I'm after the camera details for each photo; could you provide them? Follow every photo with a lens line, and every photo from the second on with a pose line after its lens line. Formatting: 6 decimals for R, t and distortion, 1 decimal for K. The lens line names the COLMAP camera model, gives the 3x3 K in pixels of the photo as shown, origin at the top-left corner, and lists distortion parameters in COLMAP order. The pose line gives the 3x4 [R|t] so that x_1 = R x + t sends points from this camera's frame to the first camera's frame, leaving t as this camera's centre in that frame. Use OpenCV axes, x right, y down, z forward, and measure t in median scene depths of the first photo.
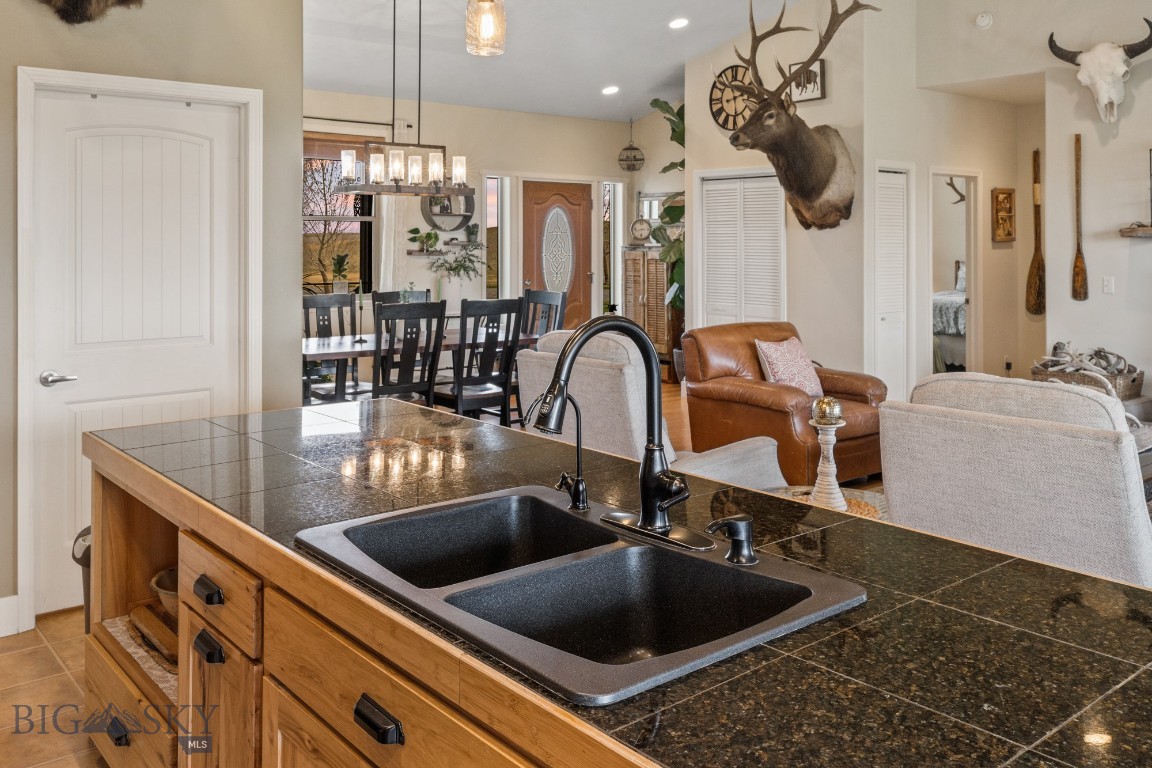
lens RADIAL K [[983.3, 0, 573.0], [0, 983.3, 222.5], [0, 0, 1]] dist [0.004396, -0.001834]
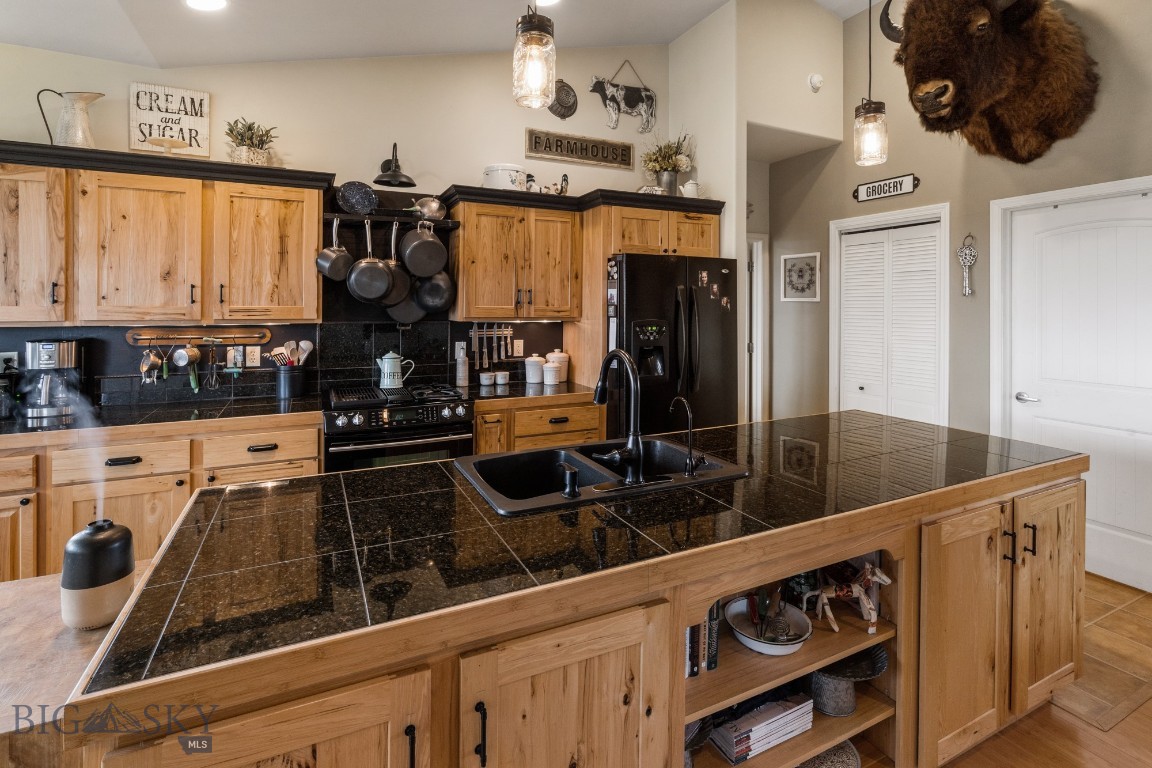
lens RADIAL K [[546.4, 0, 572.7], [0, 546.4, 305.8], [0, 0, 1]] dist [-0.006407, 0.000072]
pose [[-0.236521, -0.002604, -0.971623, 0.227231], [0.016806, 0.999836, -0.006770, 0.004484], [0.971481, -0.017931, -0.236438, 0.255567]]
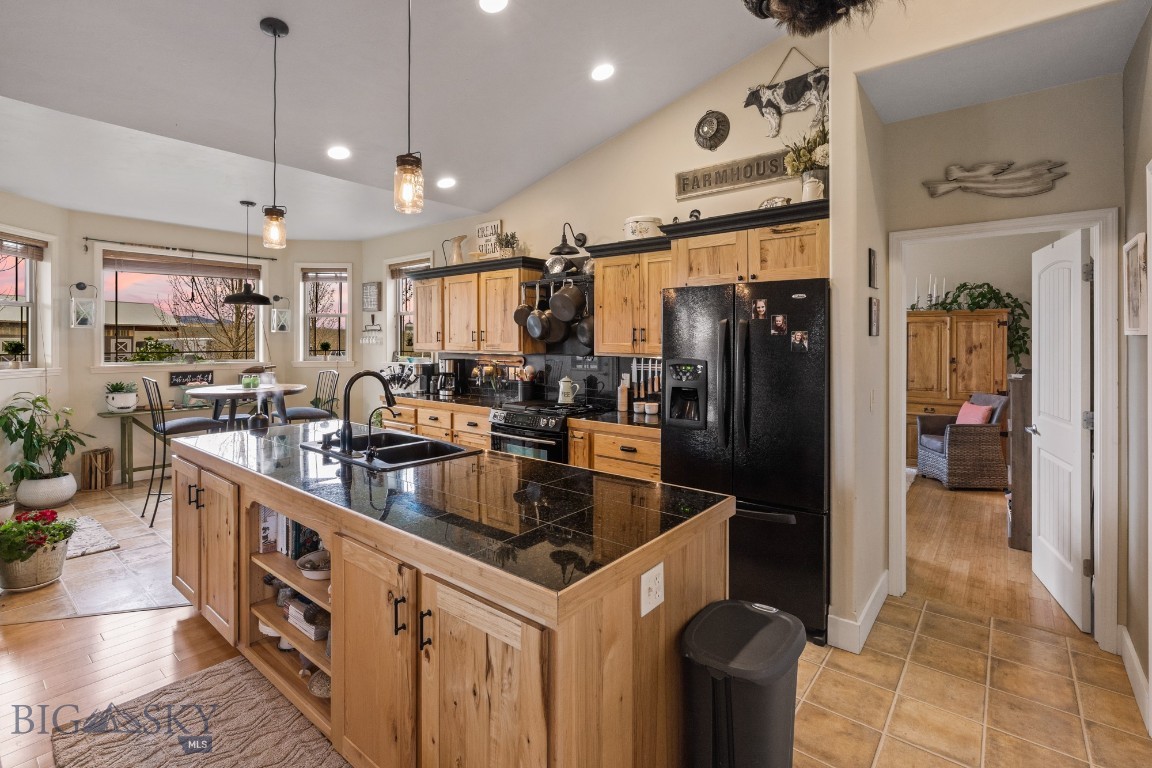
lens RADIAL K [[531.3, 0, 578.5], [0, 531.3, 340.7], [0, 0, 1]] dist [-0.011175, 0.000474]
pose [[-0.980668, -0.004137, -0.195637, -0.058493], [-0.000051, 0.999782, -0.020882, 0.008855], [0.195681, -0.020469, -0.980454, 0.577735]]
